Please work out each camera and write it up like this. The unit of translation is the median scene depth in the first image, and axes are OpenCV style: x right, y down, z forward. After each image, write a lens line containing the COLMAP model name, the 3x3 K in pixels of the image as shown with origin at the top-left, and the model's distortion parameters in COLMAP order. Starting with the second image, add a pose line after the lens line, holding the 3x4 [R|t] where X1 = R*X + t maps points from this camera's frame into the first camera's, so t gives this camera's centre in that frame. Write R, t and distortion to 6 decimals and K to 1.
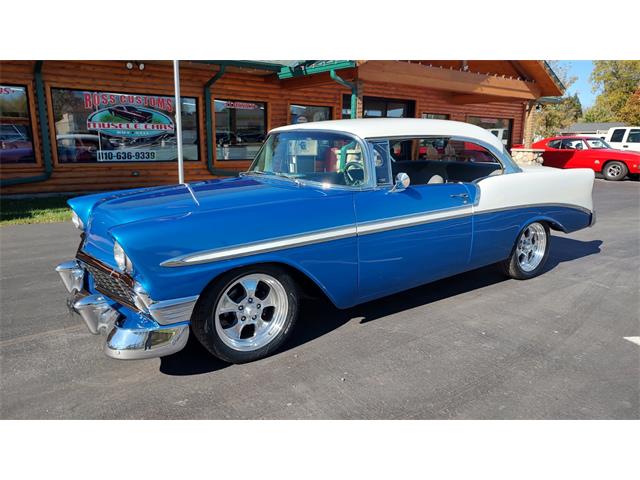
lens RADIAL K [[460.9, 0, 321.8], [0, 460.9, 239.5], [0, 0, 1]] dist [0.000282, -0.004653]
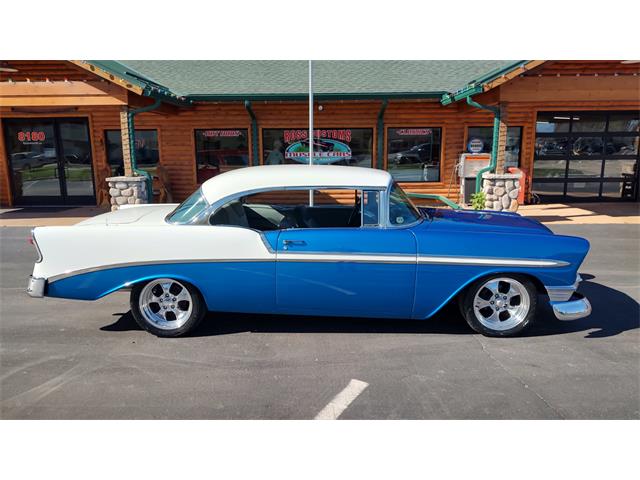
lens RADIAL K [[453.0, 0, 320.0], [0, 453.0, 240.0], [0, 0, 1]] dist [0.004884, -0.004658]
pose [[0.789075, 0.096911, -0.606605, 0.382423], [-0.109881, 0.993819, 0.015839, -0.035920], [0.604390, 0.054156, 0.794846, 0.036890]]
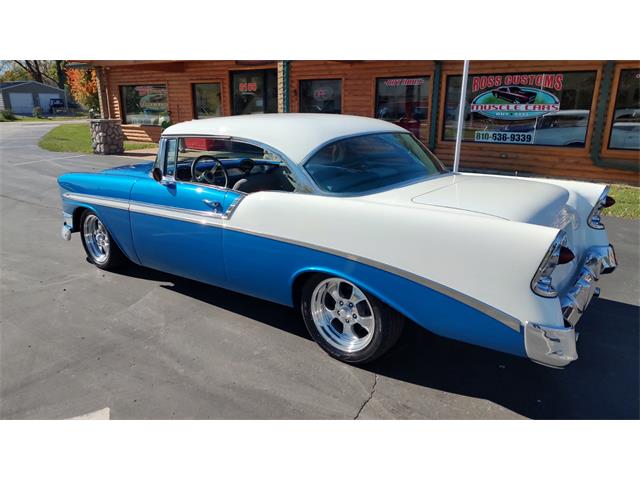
lens RADIAL K [[455.7, 0, 322.6], [0, 455.7, 239.6], [0, 0, 1]] dist [0.005062, -0.006999]
pose [[0.310052, 0.255910, -0.915630, 0.450645], [-0.200139, 0.959078, 0.200282, -0.092807], [0.929415, 0.121155, 0.348582, 0.331354]]
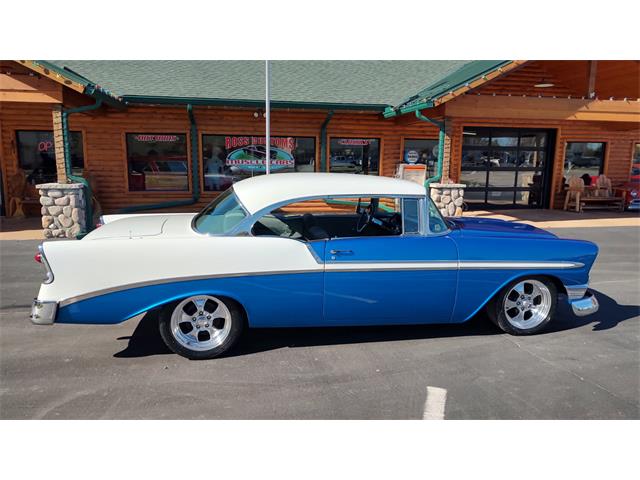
lens RADIAL K [[453.0, 0, 320.0], [0, 453.0, 240.0], [0, 0, 1]] dist [0.004884, -0.004658]
pose [[0.903962, 0.068881, -0.422030, 0.271413], [-0.086953, 0.995930, -0.023700, -0.024507], [0.418680, 0.058121, 0.906272, -0.020712]]
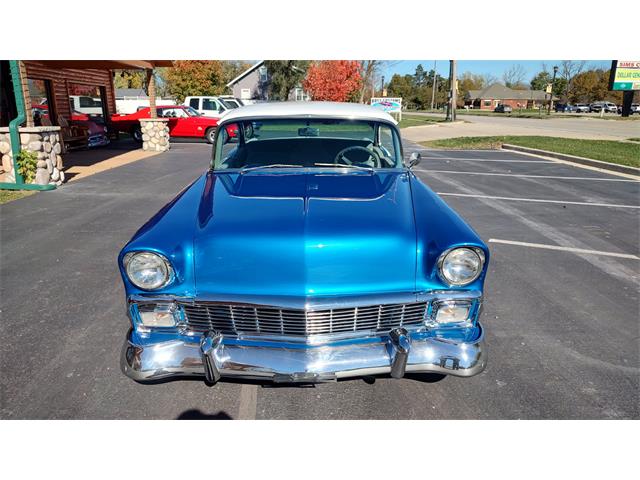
lens RADIAL K [[459.5, 0, 323.1], [0, 459.5, 238.6], [0, 0, 1]] dist [0.003987, -0.006138]
pose [[0.562593, -0.232759, 0.793292, -0.313946], [0.175567, 0.971300, 0.160478, -0.053134], [-0.807877, 0.048992, 0.587312, 0.164764]]
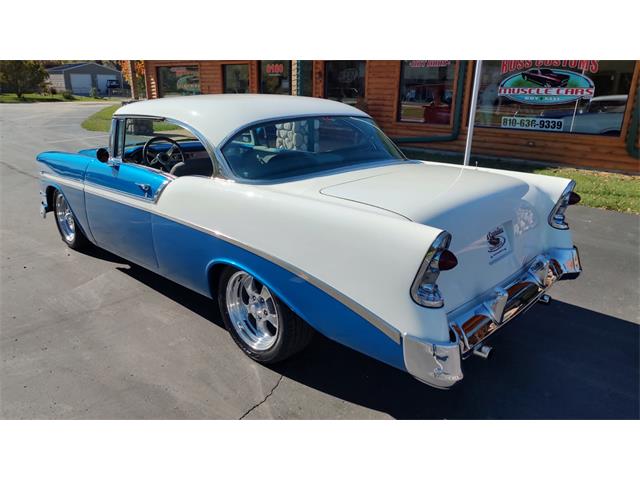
lens RADIAL K [[456.2, 0, 322.4], [0, 456.2, 240.1], [0, 0, 1]] dist [0.002664, -0.003604]
pose [[0.205767, 0.298475, -0.931972, 0.451042], [-0.215002, 0.942871, 0.254496, -0.109128], [0.954691, 0.148009, 0.258185, 0.412368]]
